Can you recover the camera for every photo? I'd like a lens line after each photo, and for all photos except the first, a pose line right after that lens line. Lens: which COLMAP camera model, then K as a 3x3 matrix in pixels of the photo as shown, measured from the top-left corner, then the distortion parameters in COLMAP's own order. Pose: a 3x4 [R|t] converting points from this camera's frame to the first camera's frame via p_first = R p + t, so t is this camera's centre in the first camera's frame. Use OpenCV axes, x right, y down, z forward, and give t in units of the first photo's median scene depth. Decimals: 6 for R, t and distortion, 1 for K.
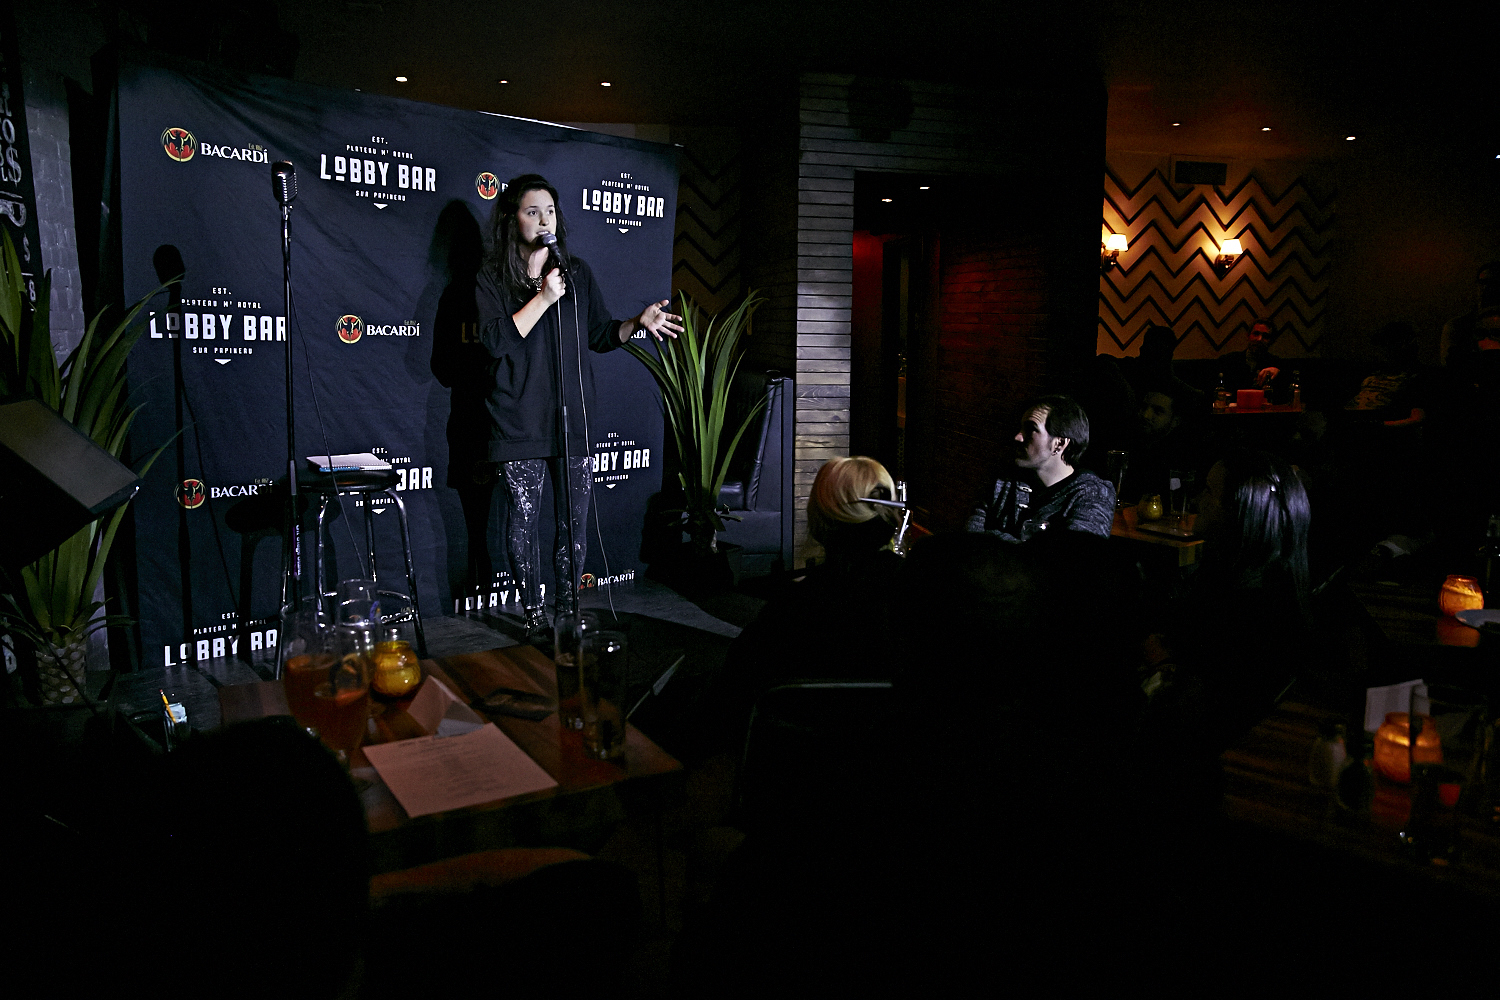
lens RADIAL K [[1055.3, 0, 702.5], [0, 1055.3, 495.5], [0, 0, 1]] dist [-0.161563, 0.138417]
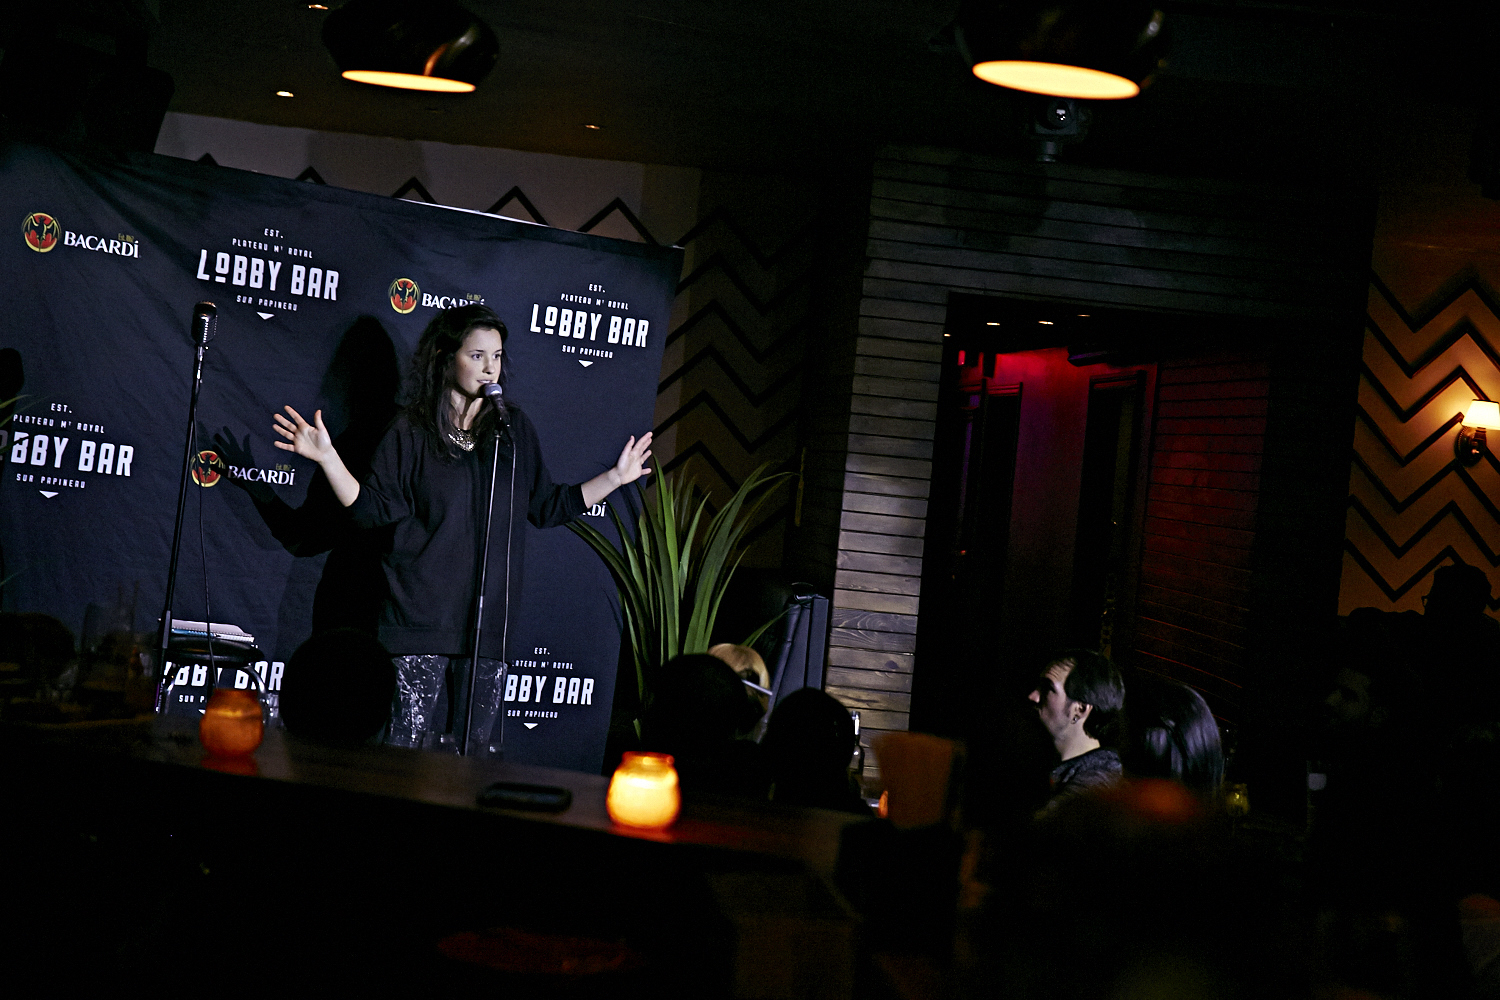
lens RADIAL K [[2840.3, 0, 751.6], [0, 2840.3, 465.9], [0, 0, 1]] dist [0.250647, 0.122330]
pose [[0.994890, 0.090863, -0.044016, 0.123855], [-0.096868, 0.981954, -0.162430, 0.113966], [0.028463, 0.165864, 0.985738, -0.861703]]
